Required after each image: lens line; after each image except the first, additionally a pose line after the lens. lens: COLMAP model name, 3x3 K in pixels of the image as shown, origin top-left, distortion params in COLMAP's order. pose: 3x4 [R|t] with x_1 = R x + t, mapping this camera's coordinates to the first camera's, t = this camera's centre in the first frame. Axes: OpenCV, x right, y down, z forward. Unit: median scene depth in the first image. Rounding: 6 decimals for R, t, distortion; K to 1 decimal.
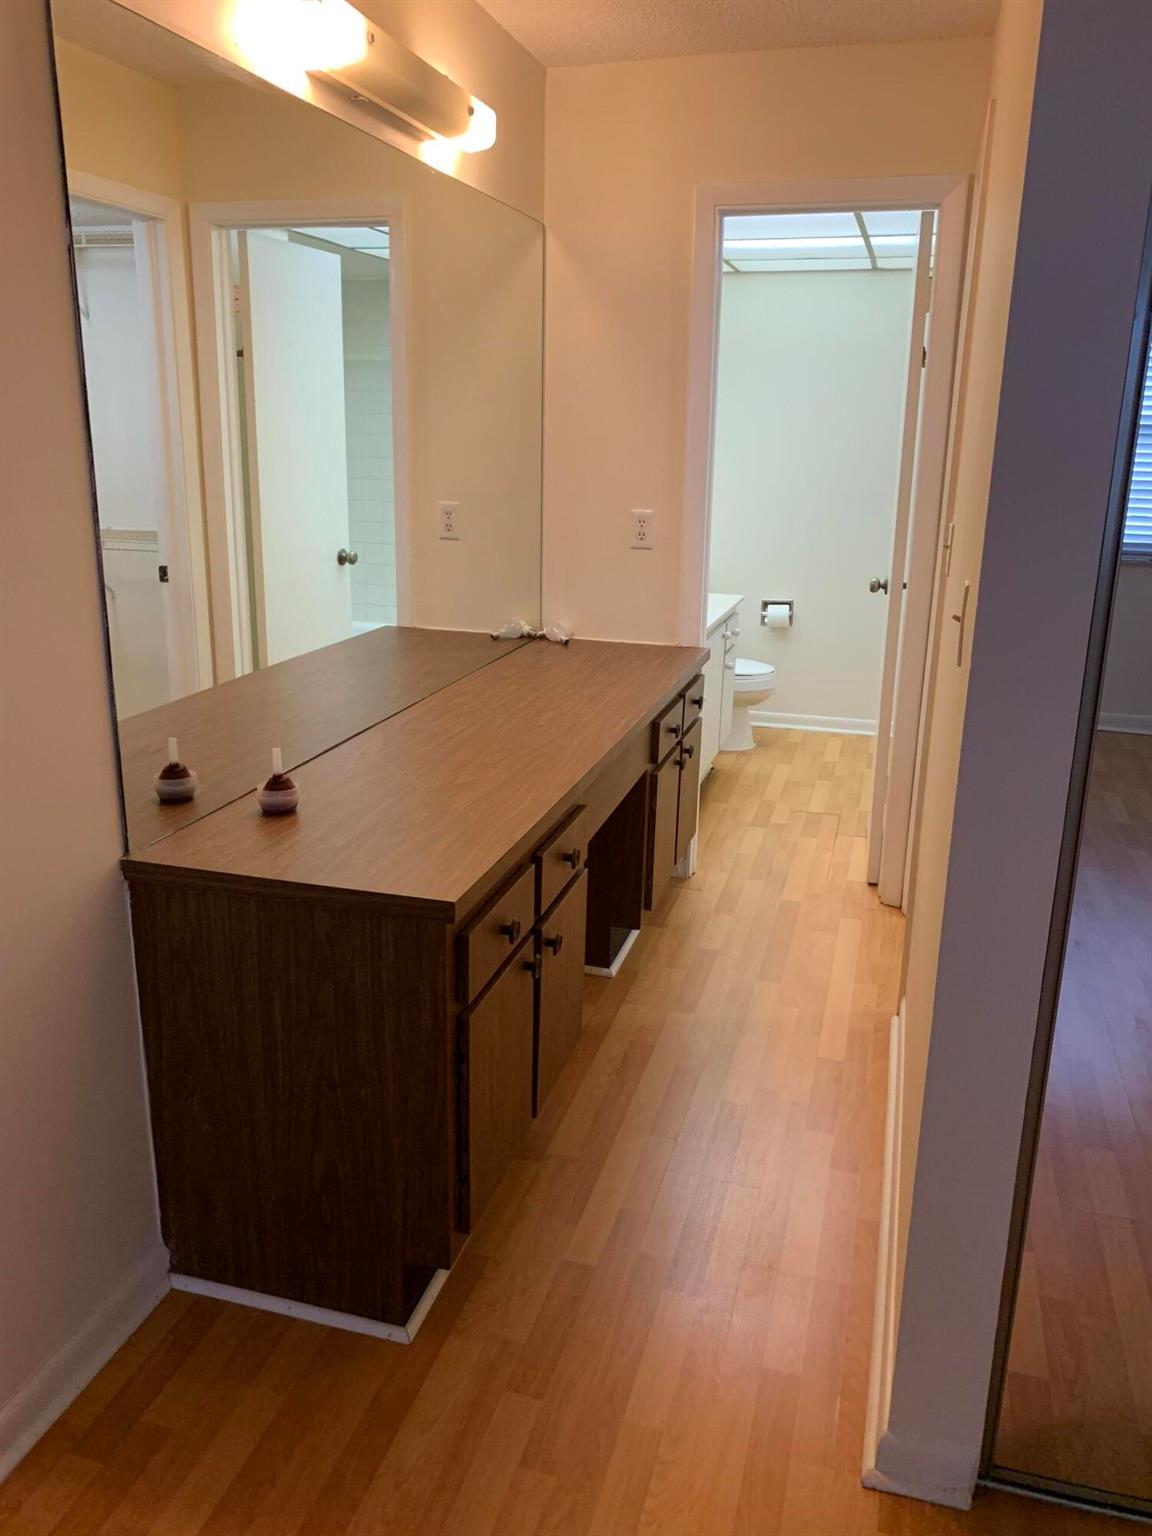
lens RADIAL K [[1154.6, 0, 583.0], [0, 1154.6, 767.4], [0, 0, 1]] dist [-0.006891, -0.009902]
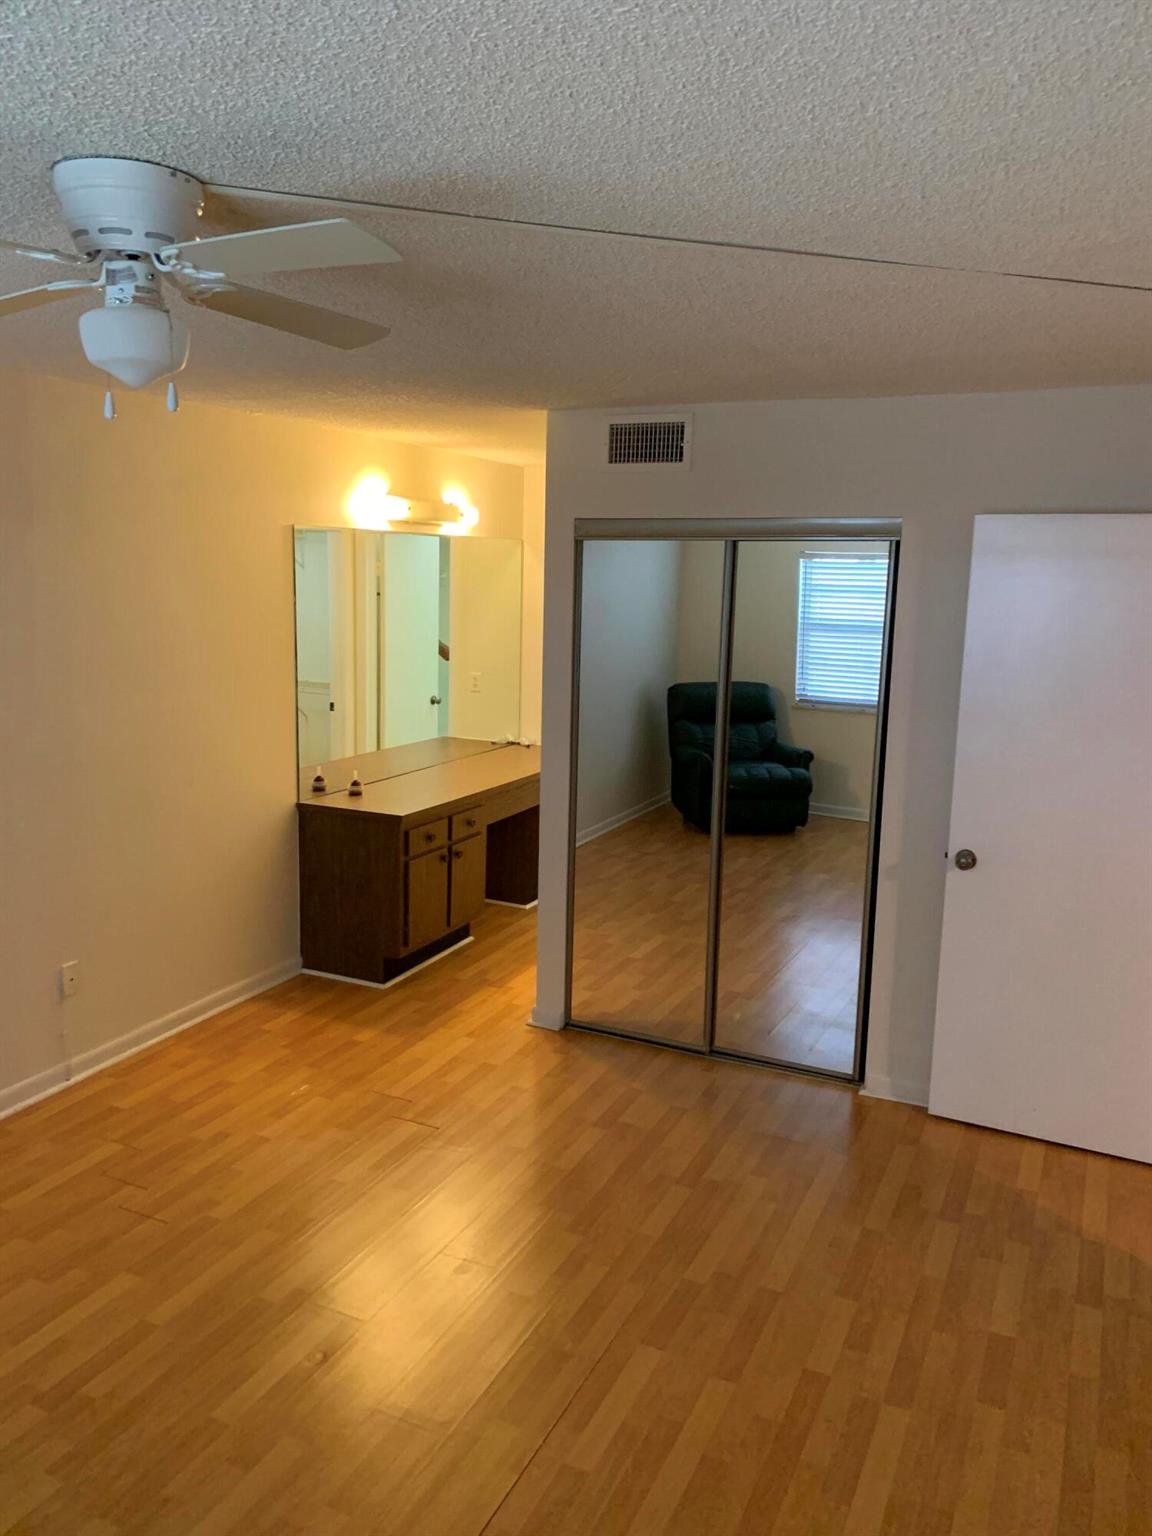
lens RADIAL K [[1154.6, 0, 572.6], [0, 1154.6, 765.5], [0, 0, 1]] dist [-0.006891, -0.009902]
pose [[0.985932, 0.030687, -0.164306, 0.661057], [-0.051177, 0.991214, -0.121966, 0.270671], [0.159120, 0.128659, 0.978840, -1.519023]]
